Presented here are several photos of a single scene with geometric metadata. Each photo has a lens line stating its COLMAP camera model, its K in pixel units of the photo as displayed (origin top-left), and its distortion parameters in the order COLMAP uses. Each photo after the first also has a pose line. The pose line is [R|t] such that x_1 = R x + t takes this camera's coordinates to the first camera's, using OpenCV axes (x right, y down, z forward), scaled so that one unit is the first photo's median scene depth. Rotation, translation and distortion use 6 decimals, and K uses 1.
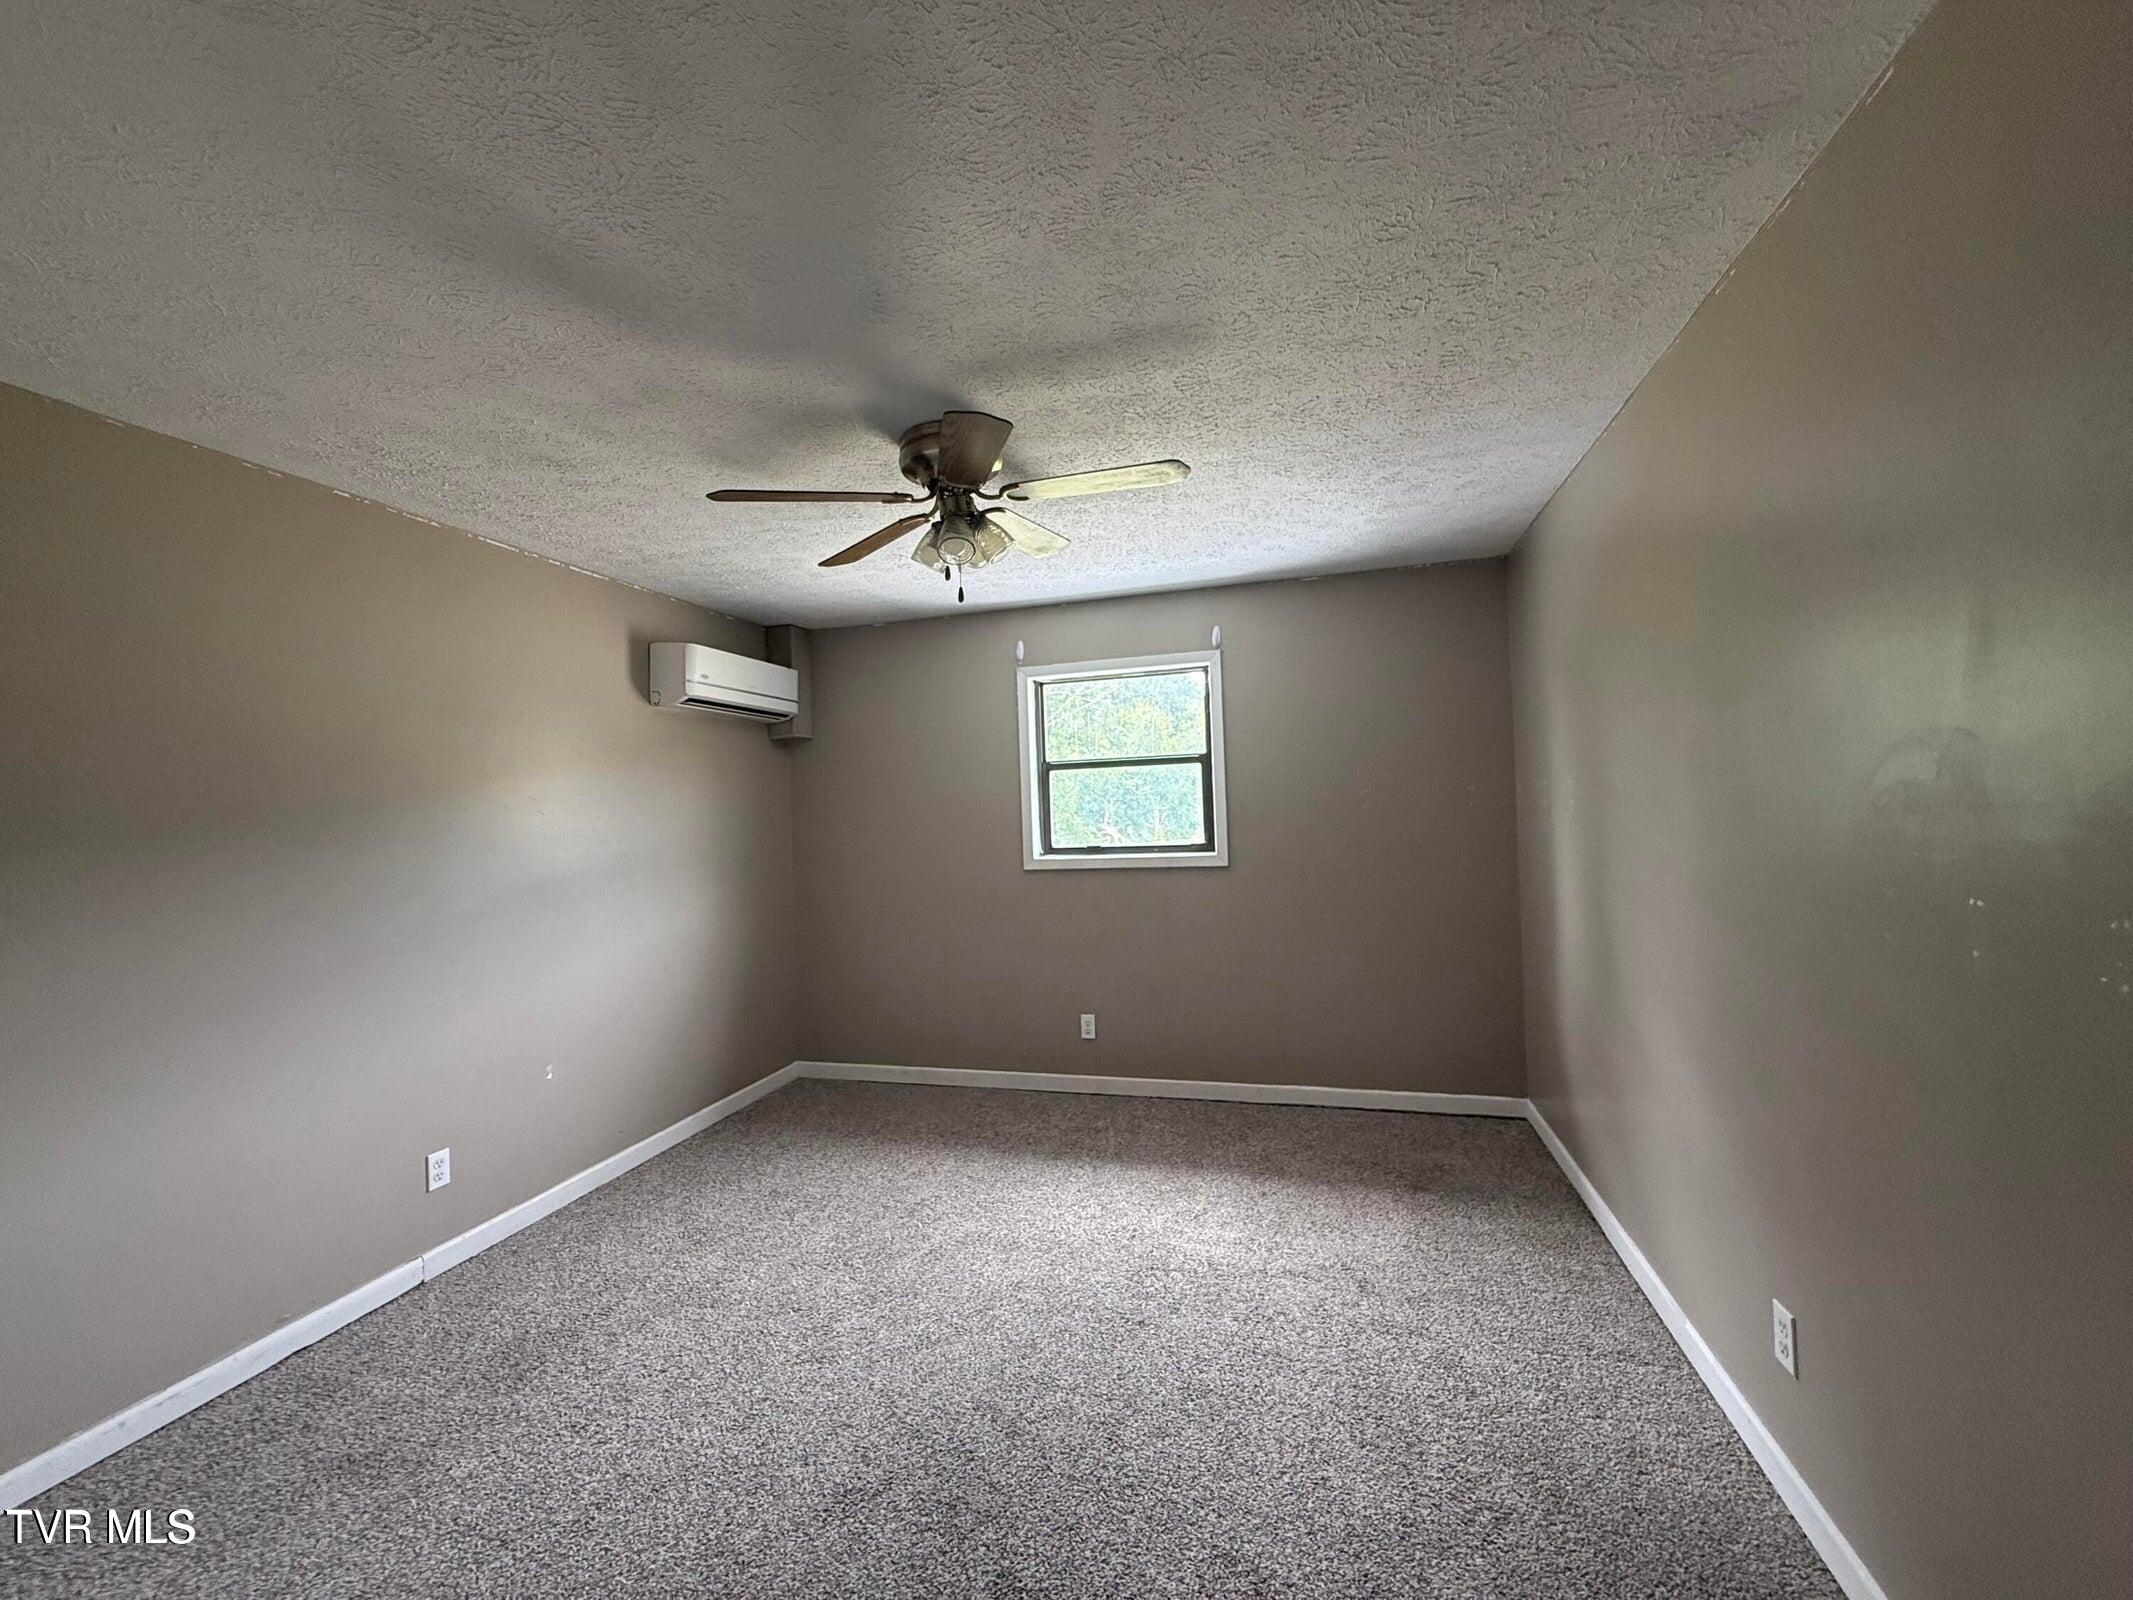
lens RADIAL K [[832.7, 0, 1066.5], [0, 832.7, 800.0], [0, 0, 1]] dist [-0.001095, -0.000132]
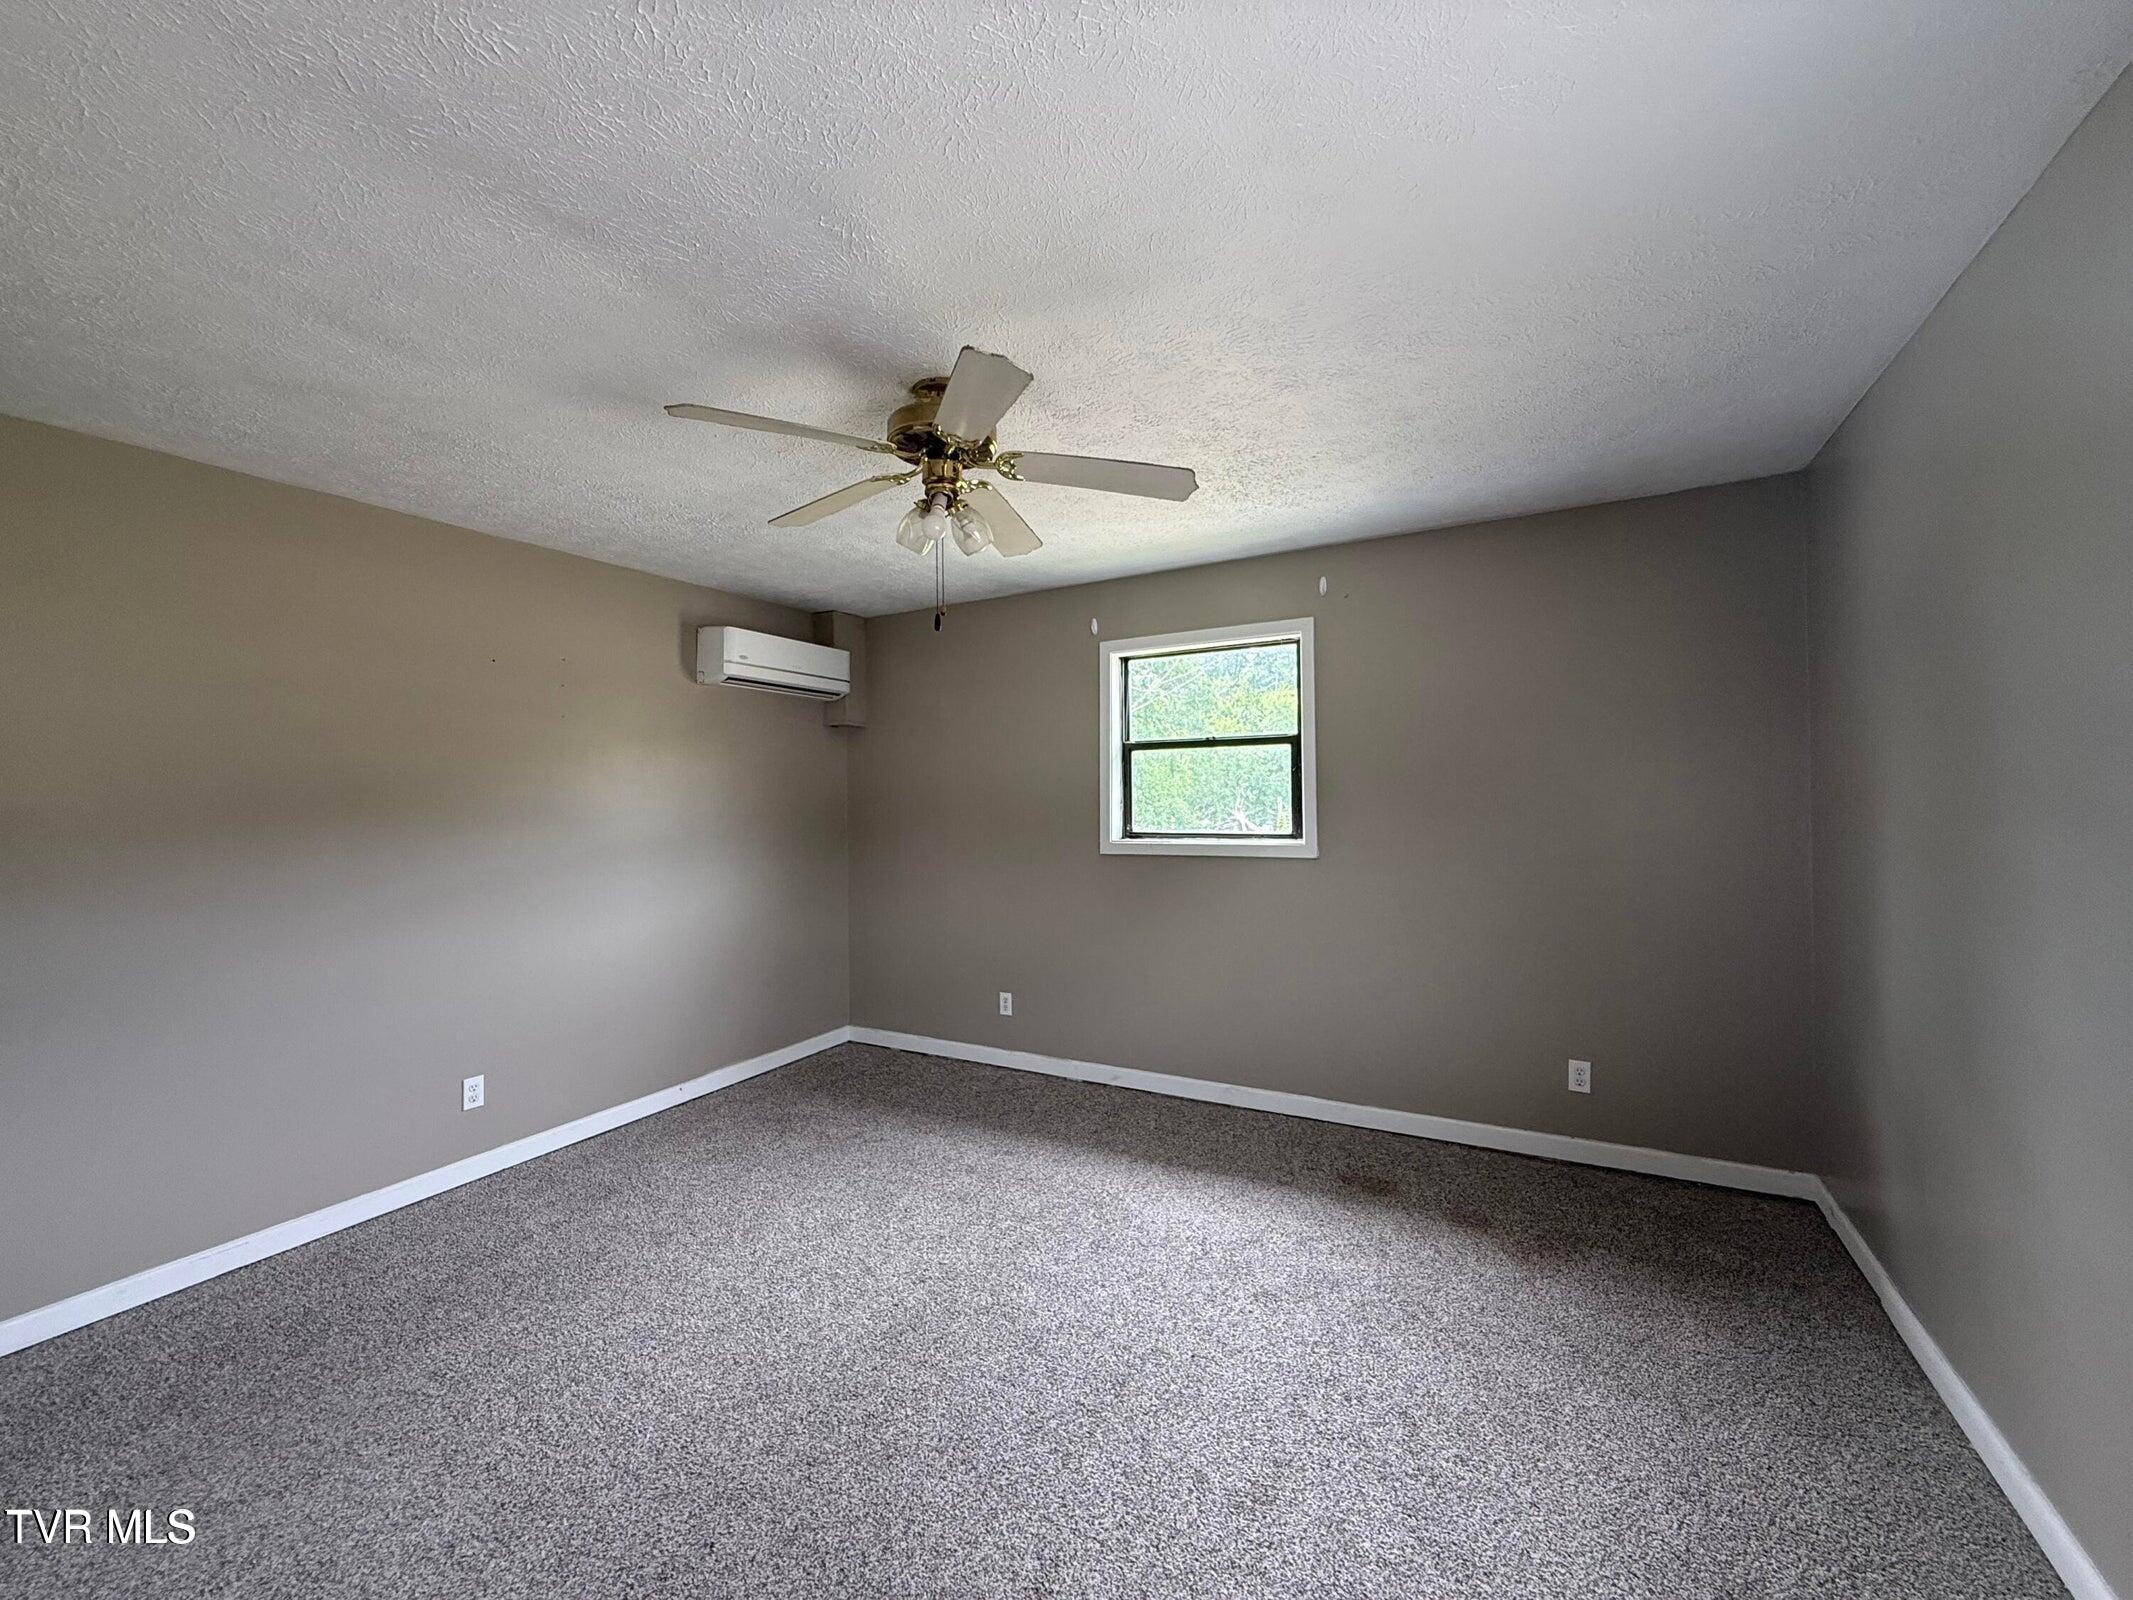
lens RADIAL K [[881.4, 0, 1066.5], [0, 881.4, 800.0], [0, 0, 1]] dist [-0.000112, -0.000028]
pose [[0.975240, 0.023519, -0.219896, 0.136340], [-0.018748, 0.999542, 0.023758, -0.001428], [0.220354, -0.019047, 0.975234, 0.001669]]
